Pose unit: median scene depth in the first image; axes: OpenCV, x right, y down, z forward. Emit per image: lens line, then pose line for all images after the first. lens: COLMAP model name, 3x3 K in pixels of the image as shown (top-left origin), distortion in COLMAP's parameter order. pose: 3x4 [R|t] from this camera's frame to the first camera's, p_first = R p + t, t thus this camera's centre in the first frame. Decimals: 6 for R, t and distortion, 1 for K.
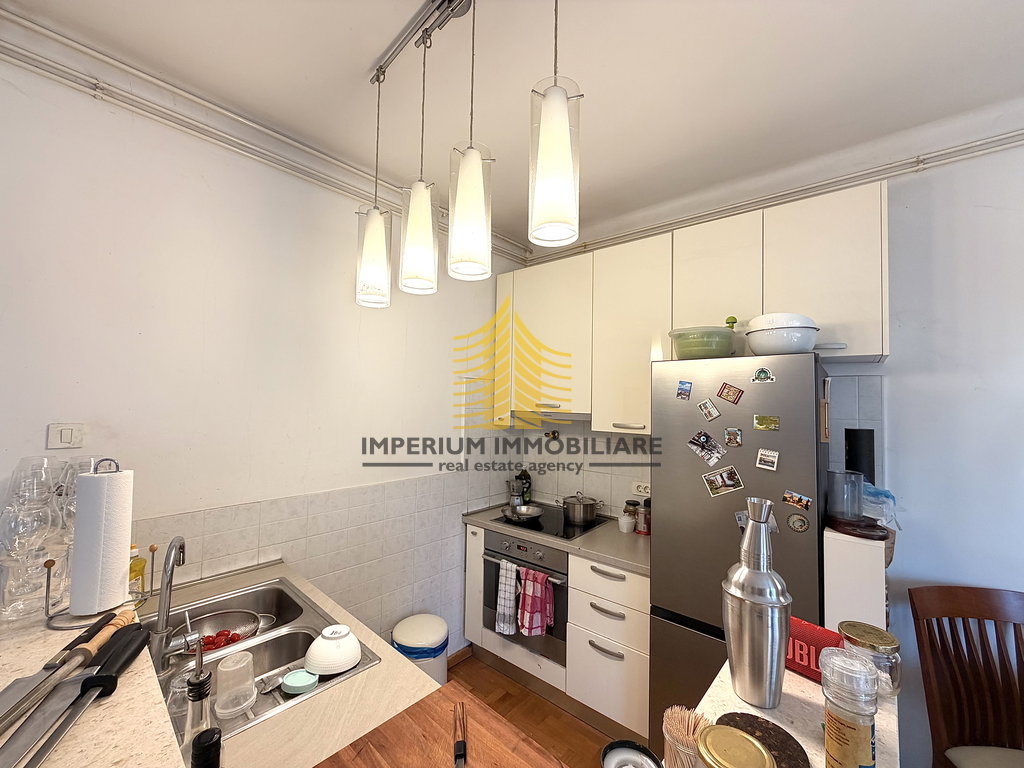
lens RADIAL K [[403.2, 0, 505.2], [0, 403.2, 382.8], [0, 0, 1]] dist [-0.000861, -0.000134]
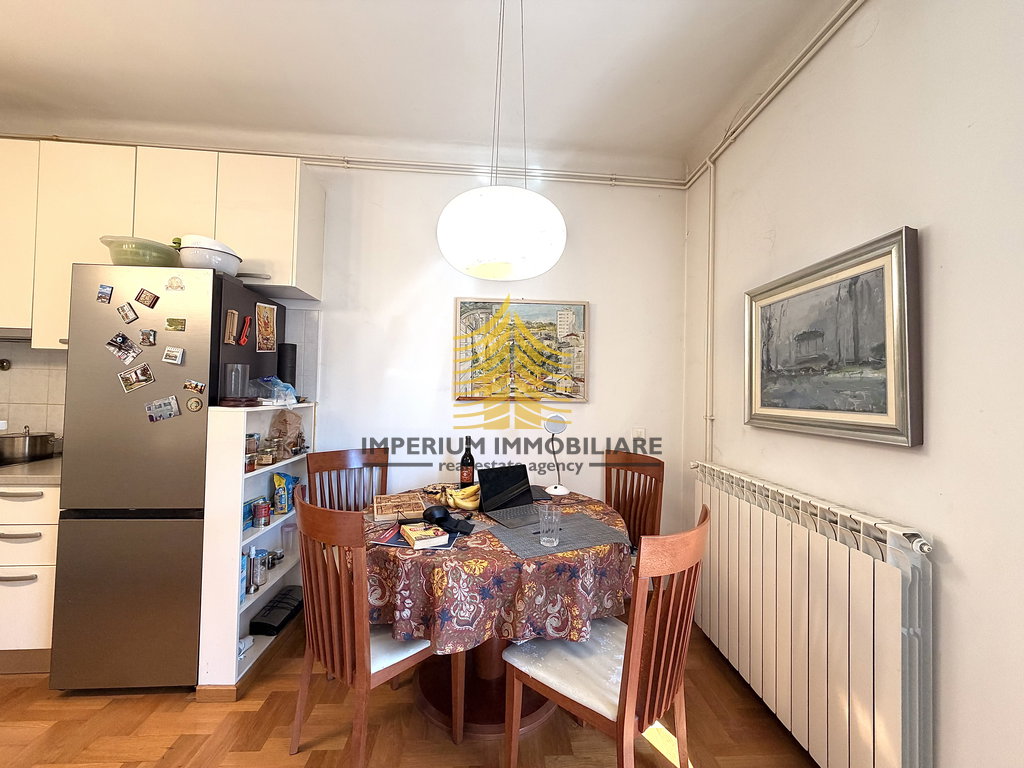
lens RADIAL K [[403.2, 0, 507.3], [0, 403.2, 387.0], [0, 0, 1]] dist [-0.000861, -0.000134]
pose [[0.711997, 0.005695, 0.702159, 0.479375], [-0.037842, 0.998825, 0.030271, 0.194845], [-0.701162, -0.048125, 0.711376, -0.481433]]
